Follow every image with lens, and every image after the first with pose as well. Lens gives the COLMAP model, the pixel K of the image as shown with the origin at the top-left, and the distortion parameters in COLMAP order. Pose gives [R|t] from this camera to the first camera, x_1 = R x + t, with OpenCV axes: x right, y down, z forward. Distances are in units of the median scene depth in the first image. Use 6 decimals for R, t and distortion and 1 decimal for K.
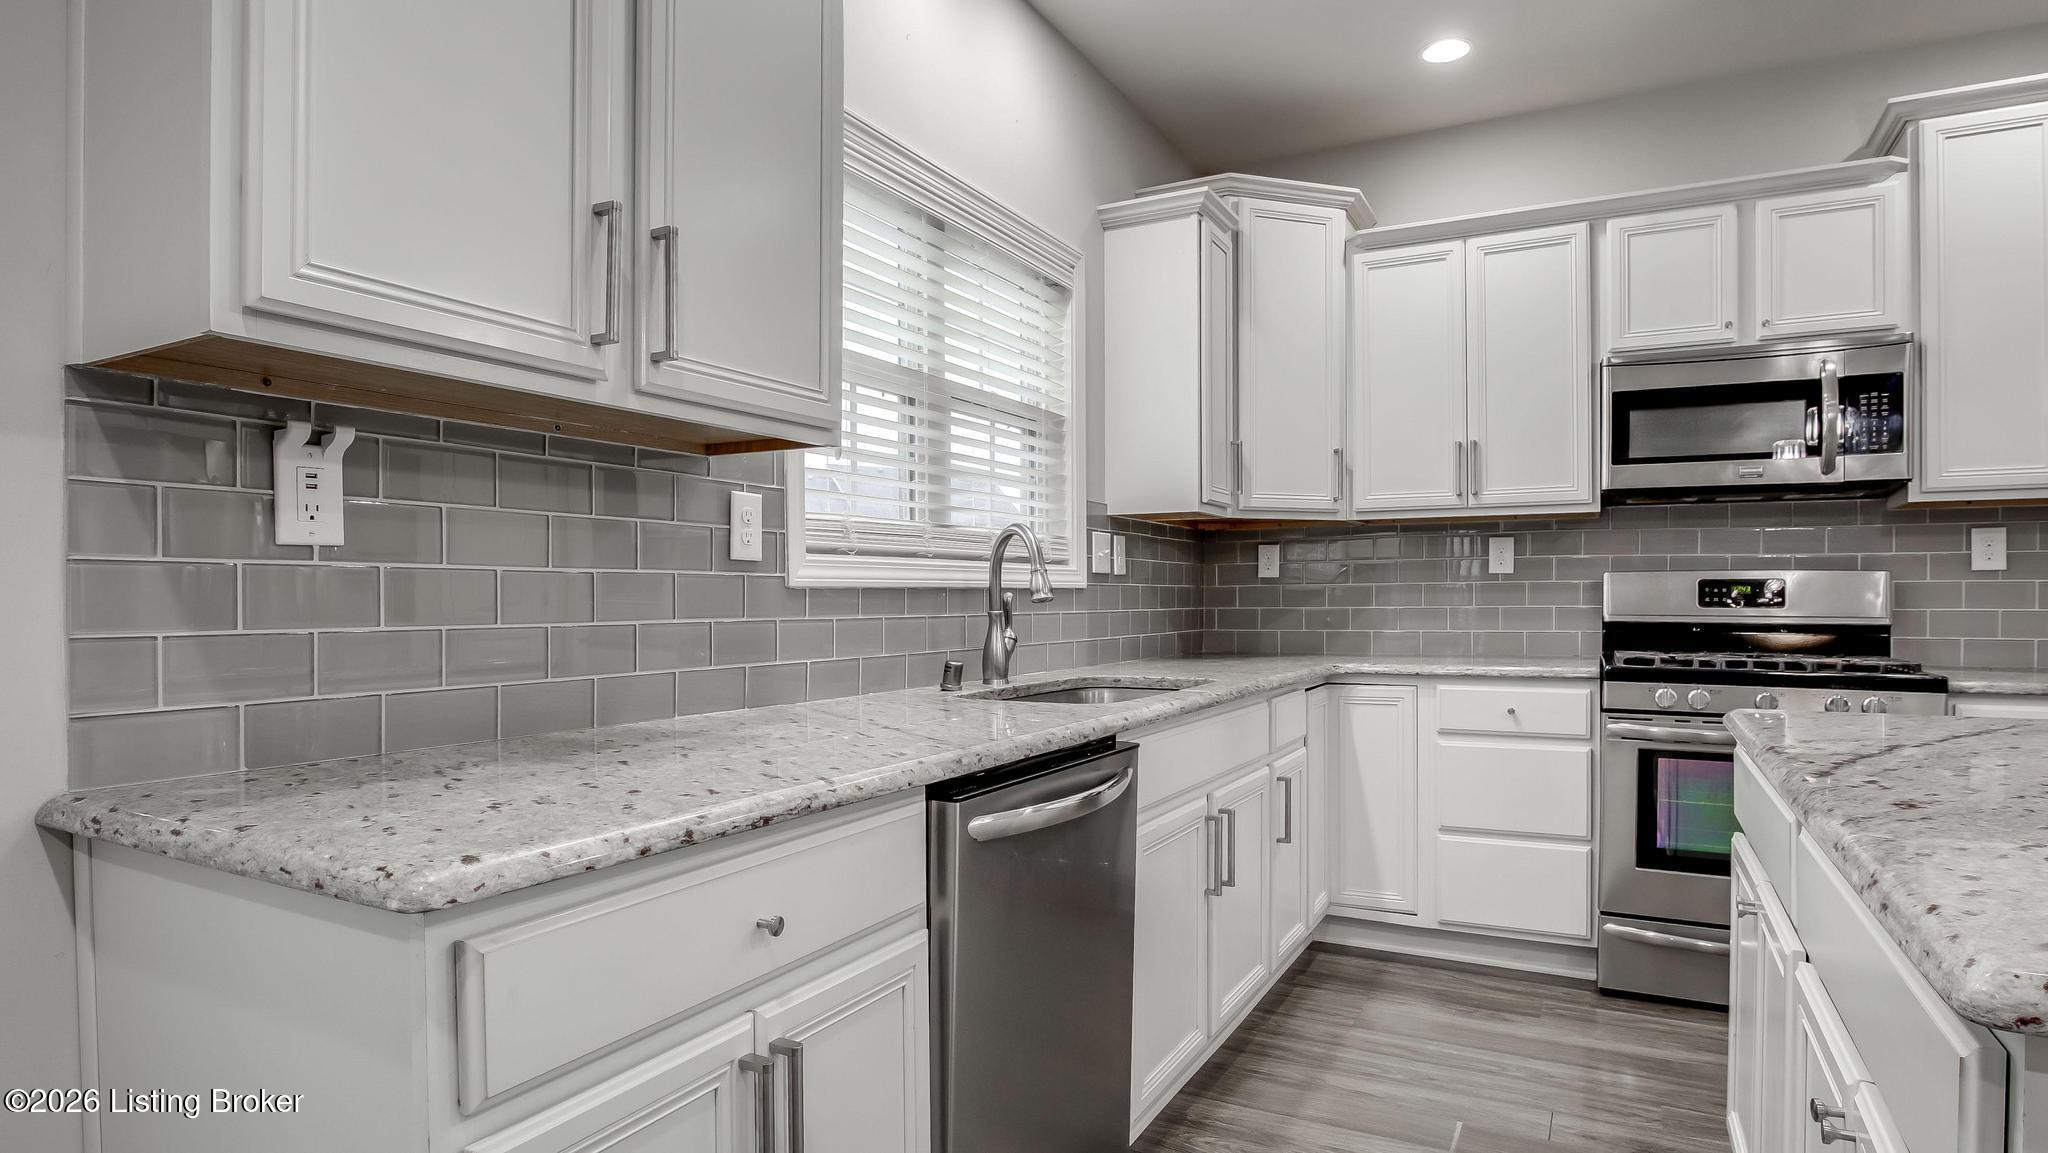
lens RADIAL K [[1108.8, 0, 1051.5], [0, 1108.8, 606.5], [0, 0, 1]] dist [-0.028386, 0.002774]
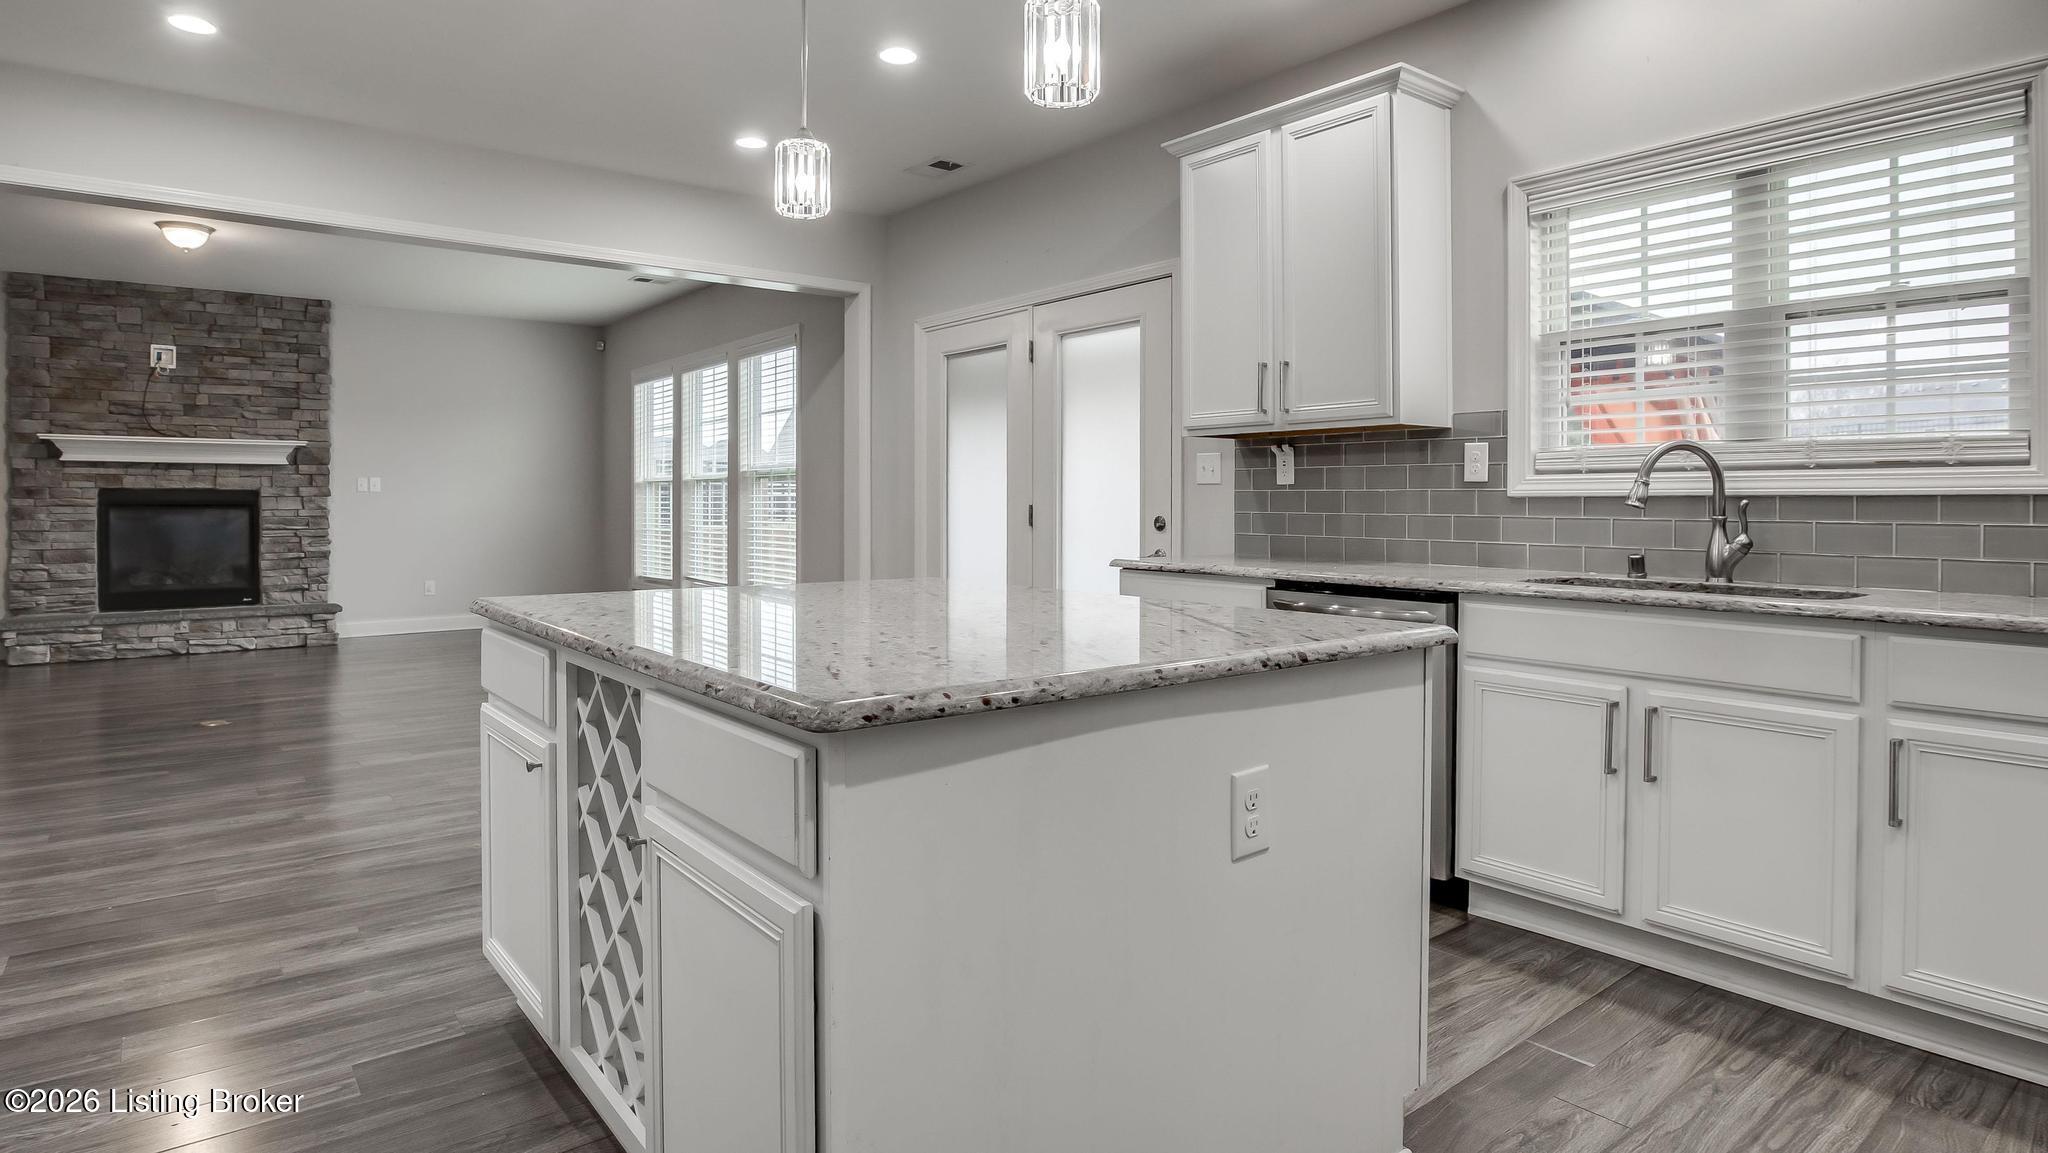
lens RADIAL K [[1071.3, 0, 1049.8], [0, 1071.3, 508.5], [0, 0, 1]] dist [-0.034811, 0.001304]
pose [[-0.381896, 0.005720, -0.924188, 0.966378], [-0.010202, 0.999894, 0.010404, -0.006210], [0.924149, 0.013402, -0.381797, 0.641053]]
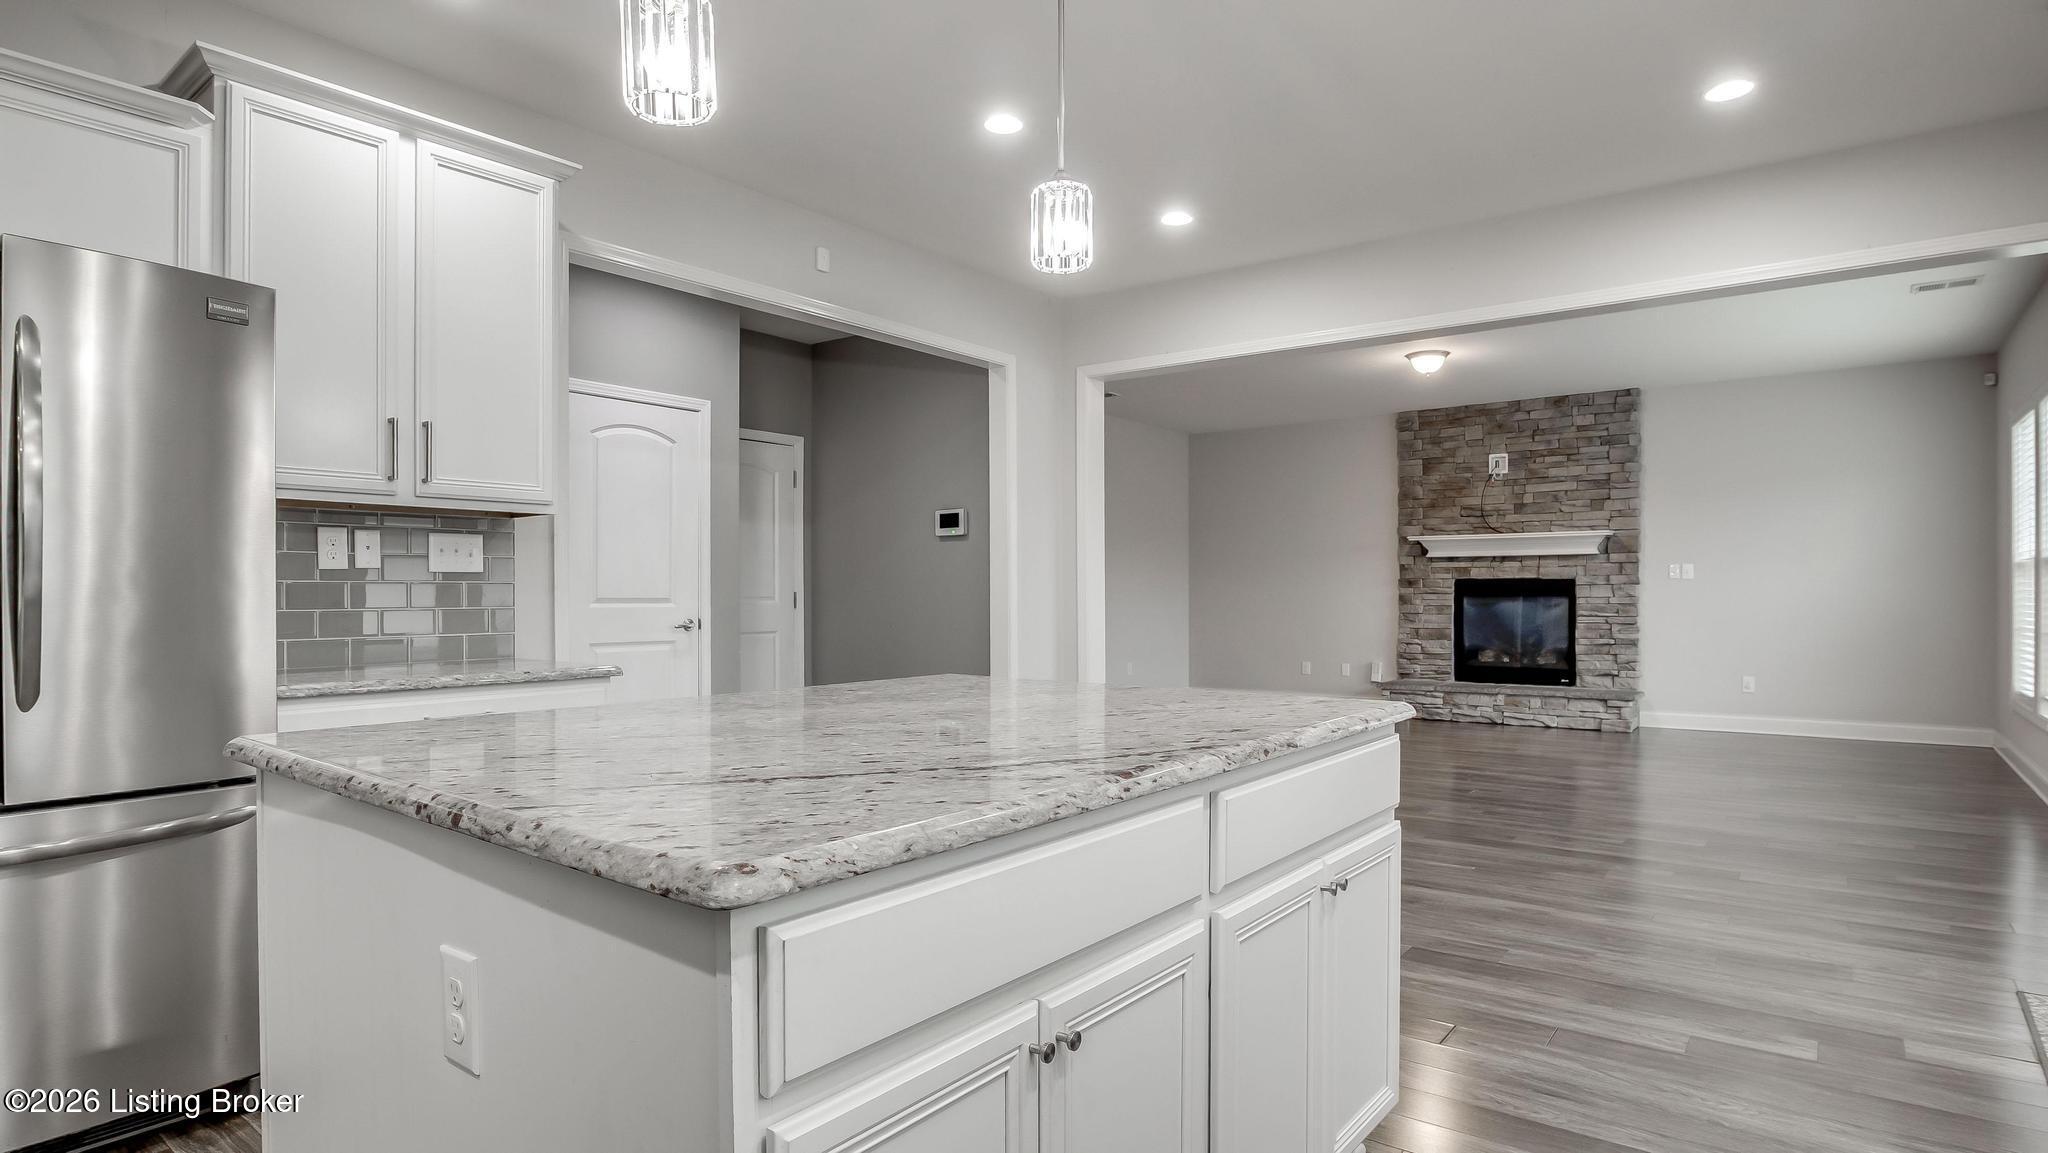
lens RADIAL K [[1079.4, 0, 1030.0], [0, 1079.4, 598.7], [0, 0, 1]] dist [-0.026365, -0.000605]
pose [[-0.985175, 0.002582, 0.171535, 0.260459], [0.005645, 0.999833, 0.017370, -0.009143], [-0.171461, 0.018080, -0.985025, 0.855569]]
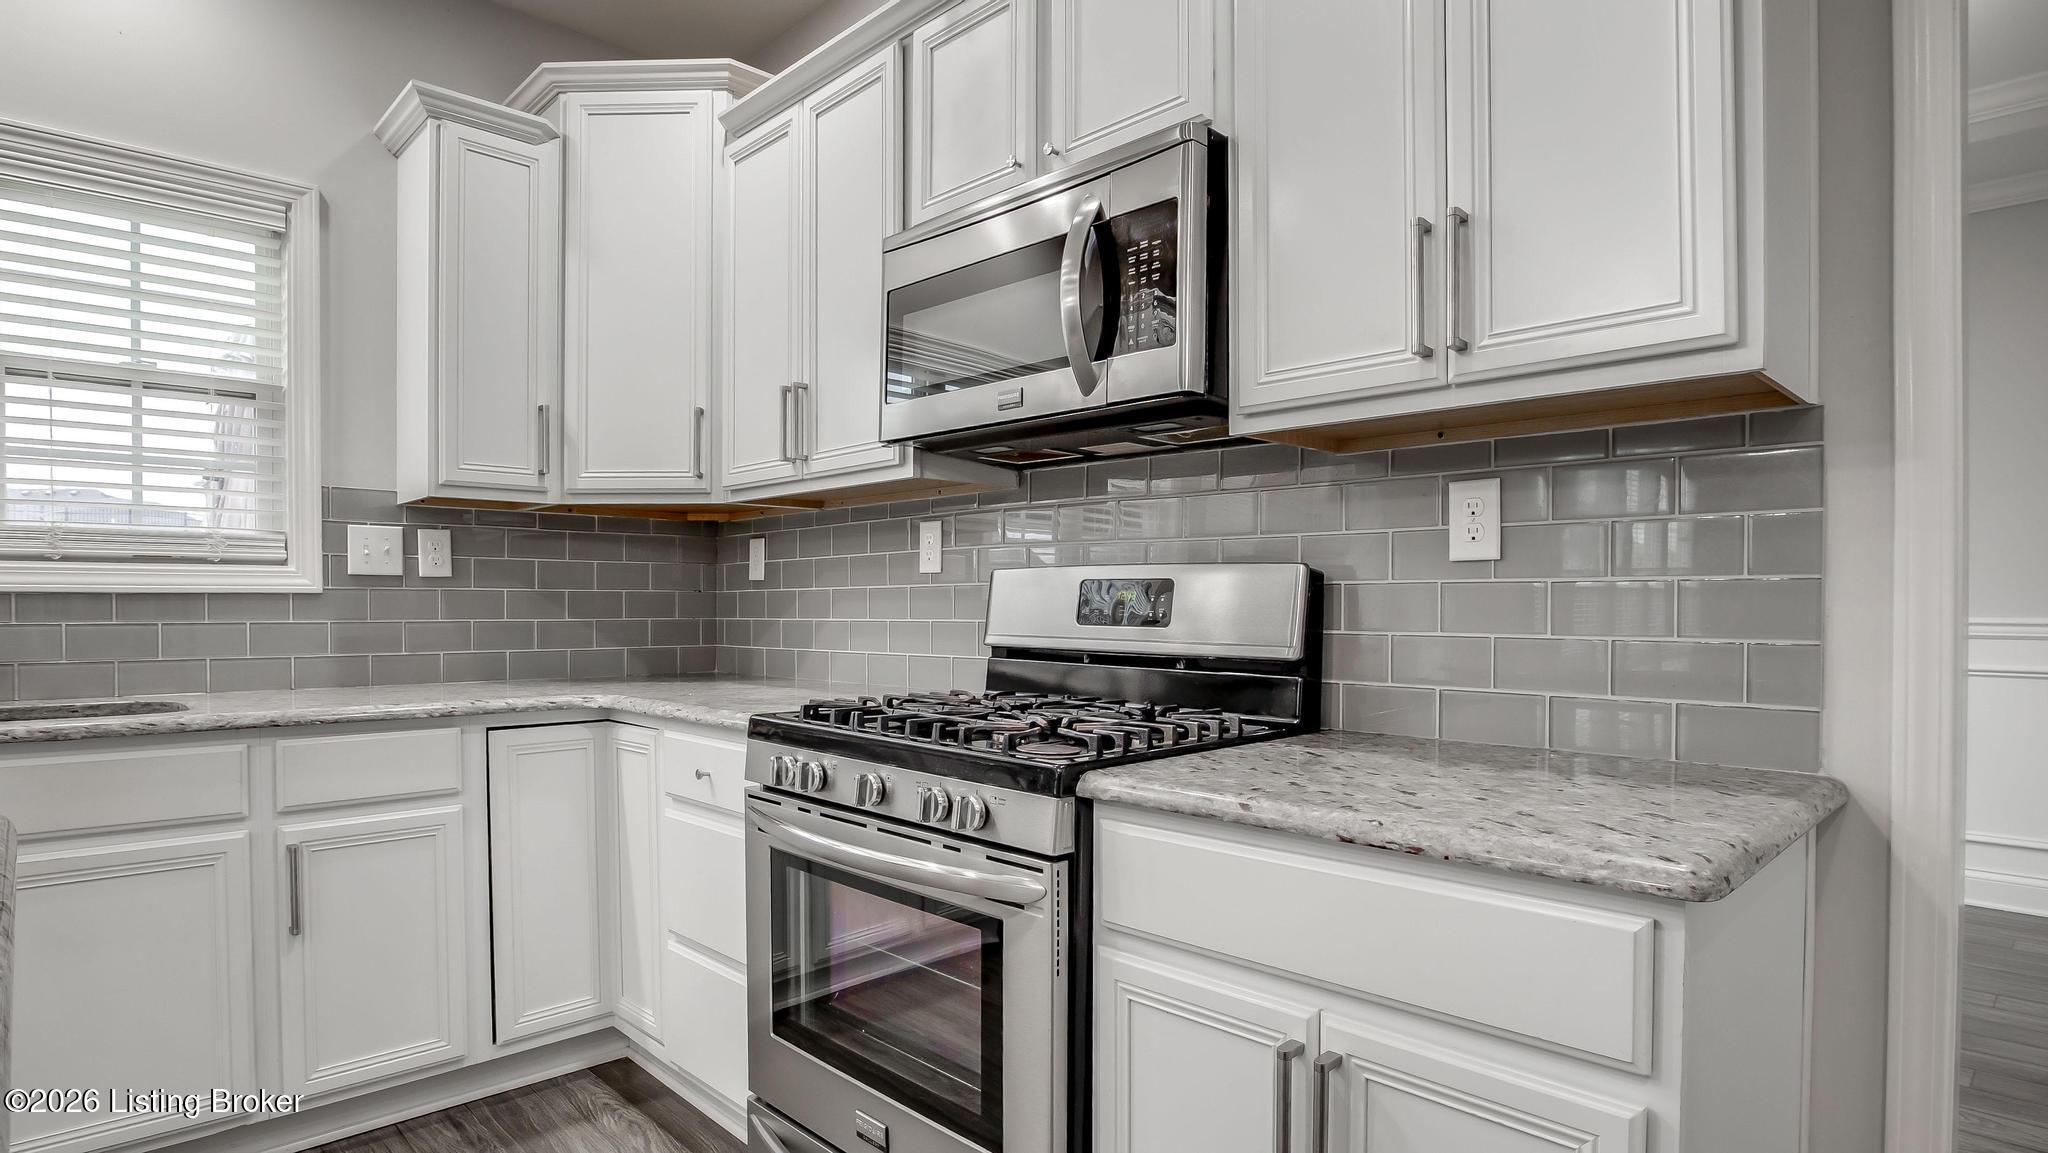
lens RADIAL K [[1108.8, 0, 1051.5], [0, 1108.8, 606.5], [0, 0, 1]] dist [-0.028386, 0.002774]
pose [[0.940766, 0.006324, -0.338997, 0.827714], [-0.008223, 0.999958, -0.004166, -0.007140], [0.338956, 0.006707, 0.940778, 0.419185]]
